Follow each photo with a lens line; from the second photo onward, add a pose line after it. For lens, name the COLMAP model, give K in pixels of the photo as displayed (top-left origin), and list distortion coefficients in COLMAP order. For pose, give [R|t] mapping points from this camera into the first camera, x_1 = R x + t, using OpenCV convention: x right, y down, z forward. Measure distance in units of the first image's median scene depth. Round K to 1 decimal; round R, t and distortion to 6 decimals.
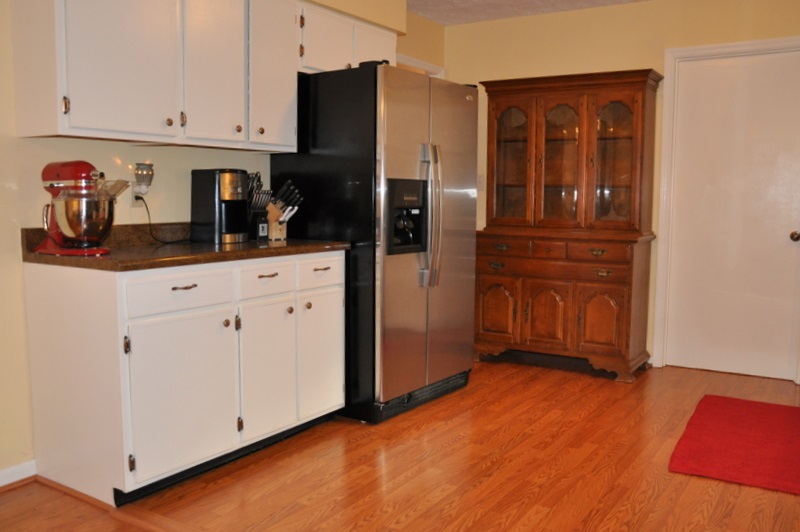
lens RADIAL K [[725.4, 0, 400.1], [0, 725.4, 254.9], [0, 0, 1]] dist [-0.123660, 0.137739]
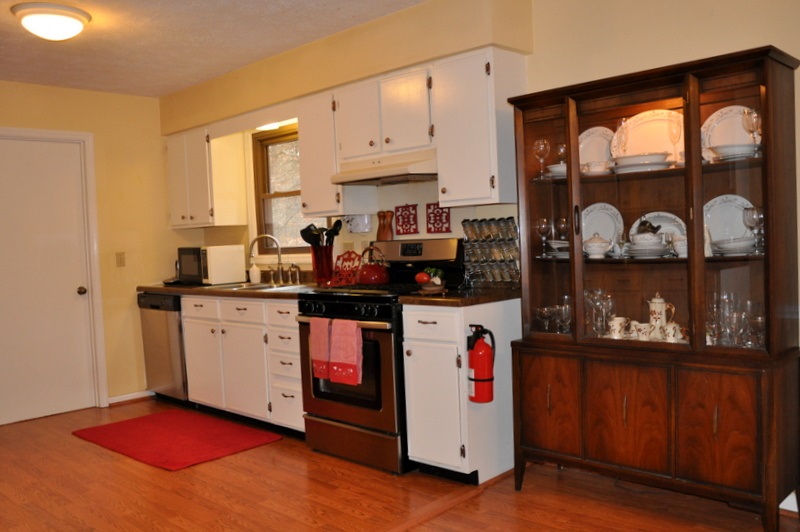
lens RADIAL K [[703.4, 0, 400.0], [0, 703.4, 266.0], [0, 0, 1]] dist [-0.052399, 0.013834]
pose [[0.209241, -0.057301, 0.976184, -0.610389], [0.128623, 0.991221, 0.030614, -0.041822], [-0.969368, 0.119154, 0.214775, 0.231646]]
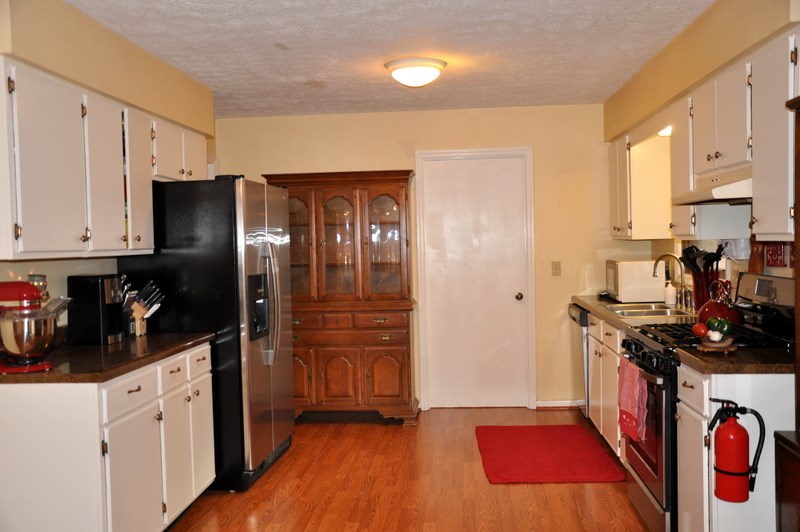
lens RADIAL K [[769.9, 0, 400.0], [0, 769.9, 266.0], [0, 0, 1]] dist [-0.044392, 0.010175]
pose [[0.884865, -0.046085, 0.463562, -0.354447], [0.070607, 0.996866, -0.035675, -0.056838], [-0.460466, 0.064298, 0.885346, -0.197090]]
